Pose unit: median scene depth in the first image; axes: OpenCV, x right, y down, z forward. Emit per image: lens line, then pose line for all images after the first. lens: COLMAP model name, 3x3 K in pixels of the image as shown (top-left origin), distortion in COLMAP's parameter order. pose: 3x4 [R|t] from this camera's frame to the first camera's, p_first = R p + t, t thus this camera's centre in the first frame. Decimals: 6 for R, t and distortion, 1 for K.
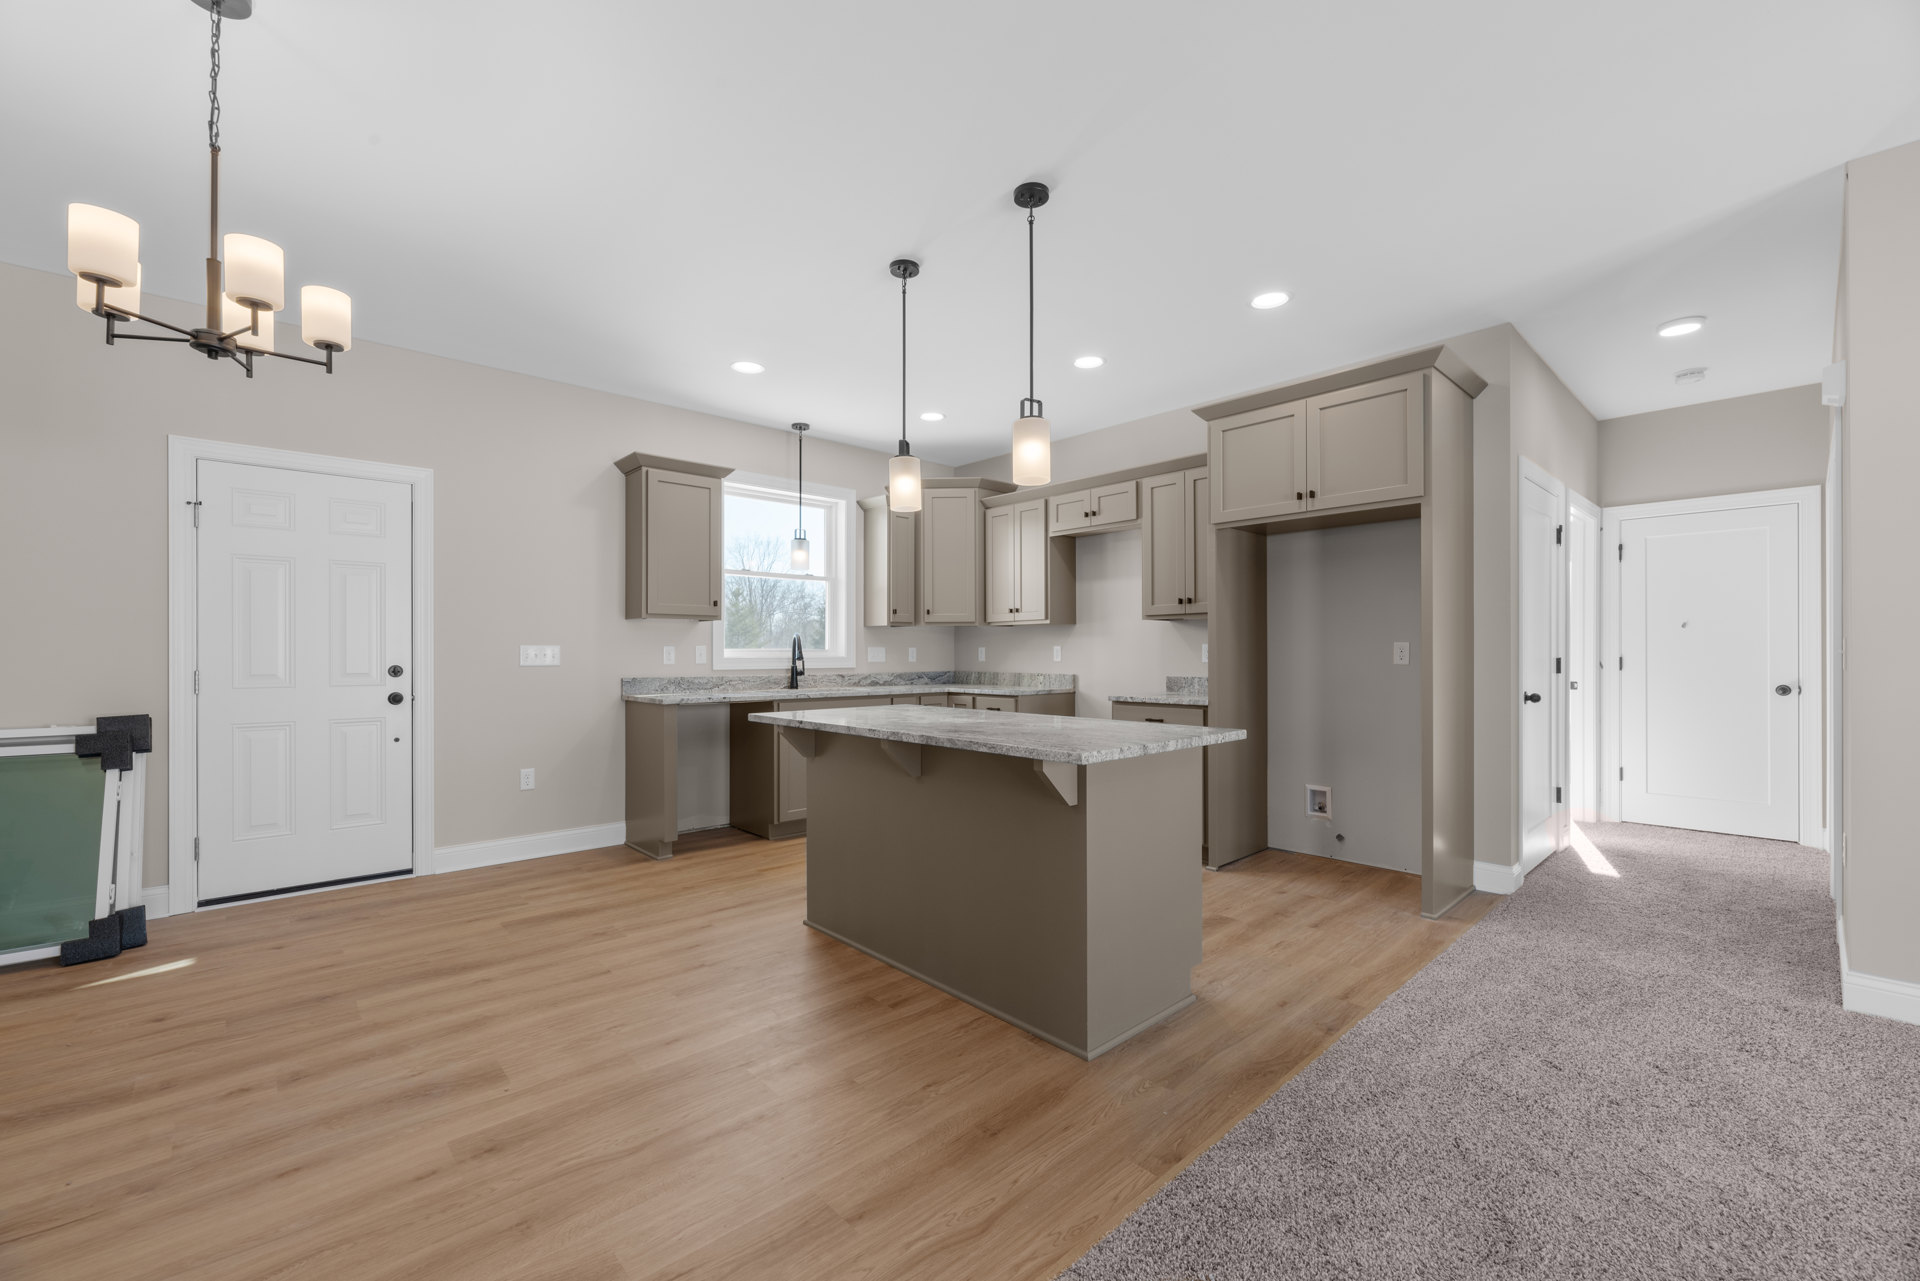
lens RADIAL K [[778.9, 0, 964.3], [0, 778.9, 657.1], [0, 0, 1]] dist [-0.000513, -0.000377]
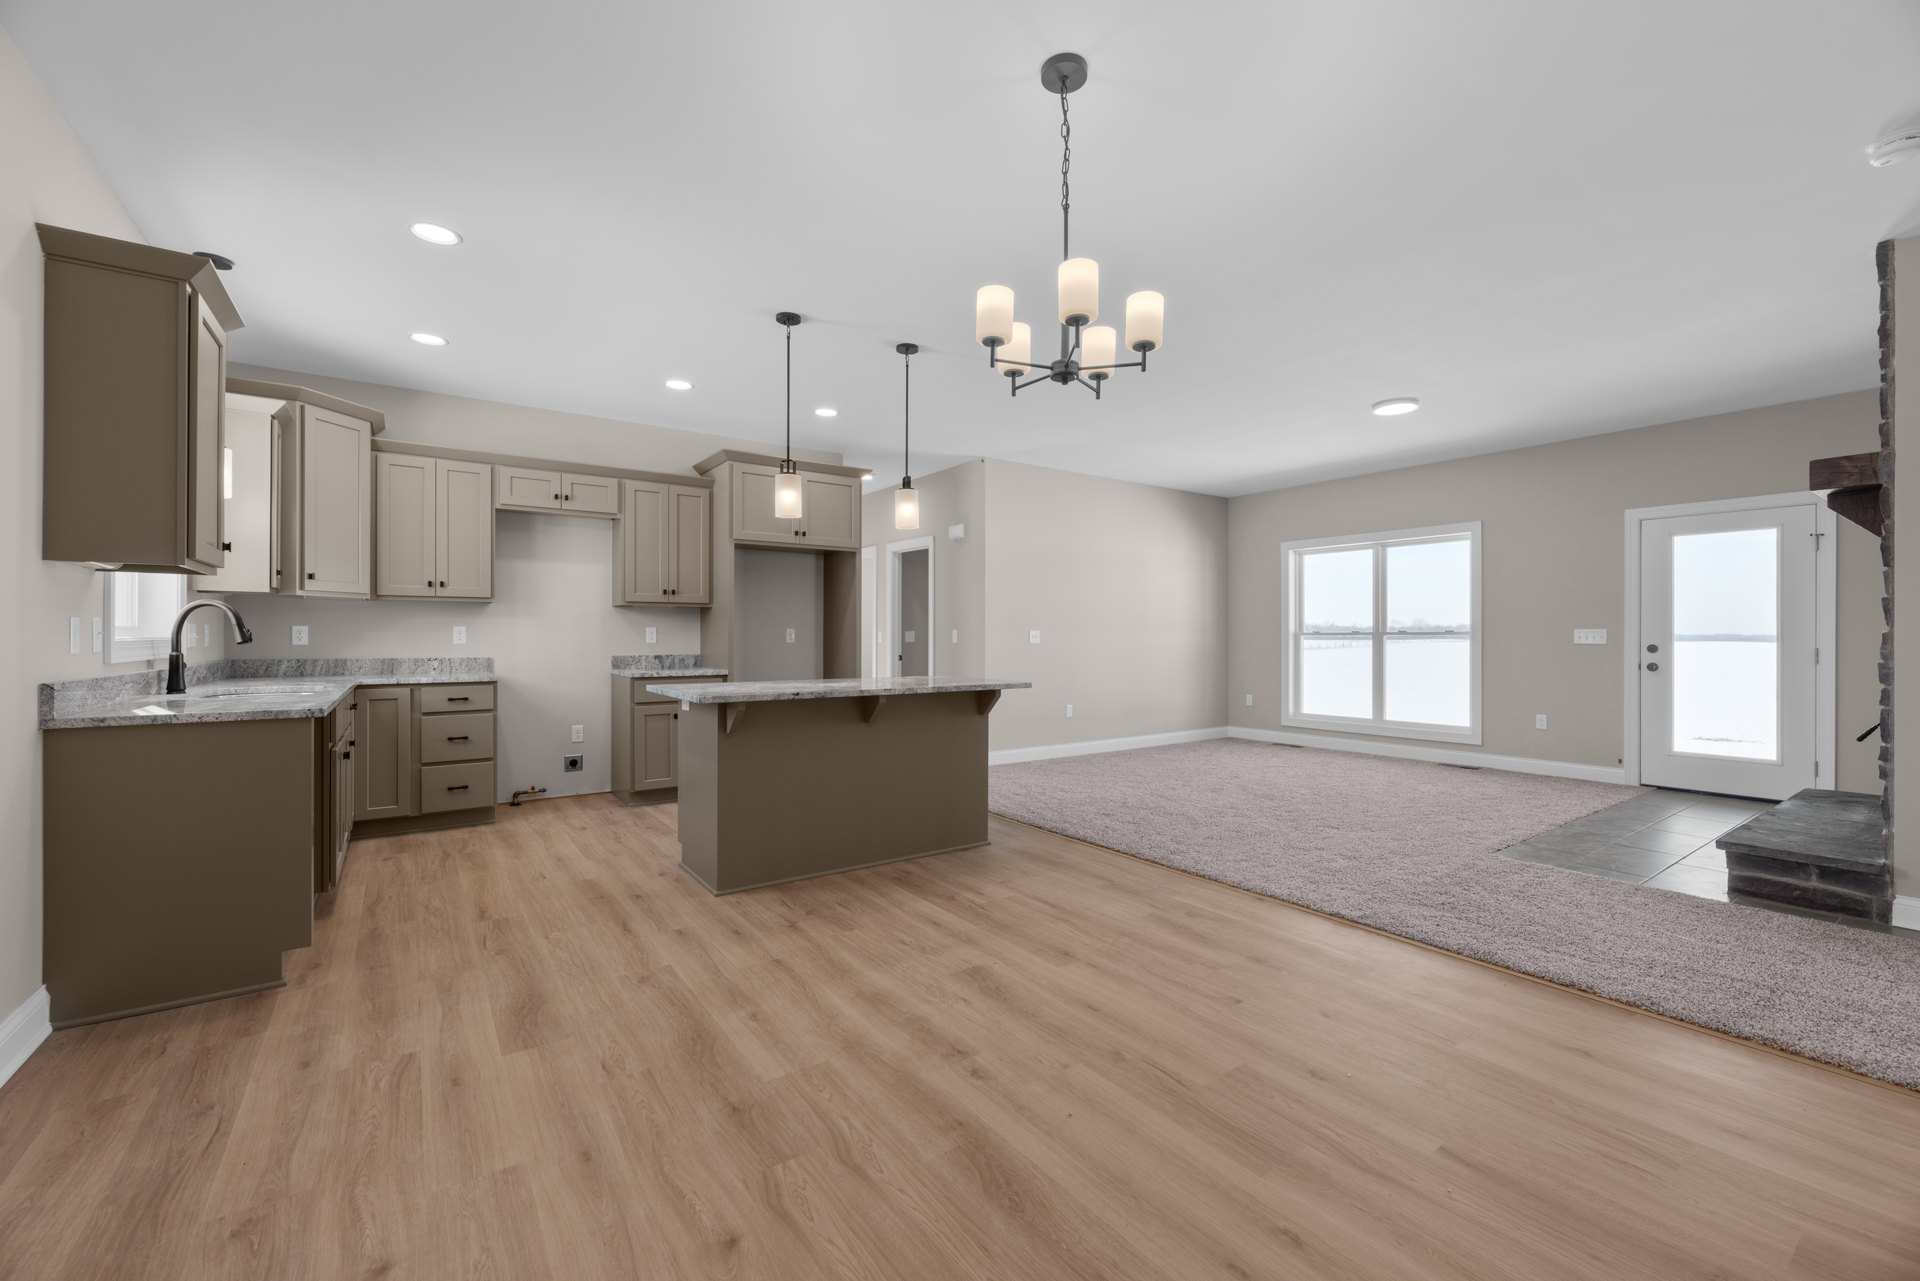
lens RADIAL K [[768.8, 0, 960.0], [0, 768.8, 640.5], [0, 0, 1]] dist [0.000345, -0.000089]
pose [[0.128555, -0.002418, 0.991699, -1.058165], [0.003113, 0.999993, 0.002035, 0.002957], [-0.991697, 0.002826, 0.128562, 0.497164]]
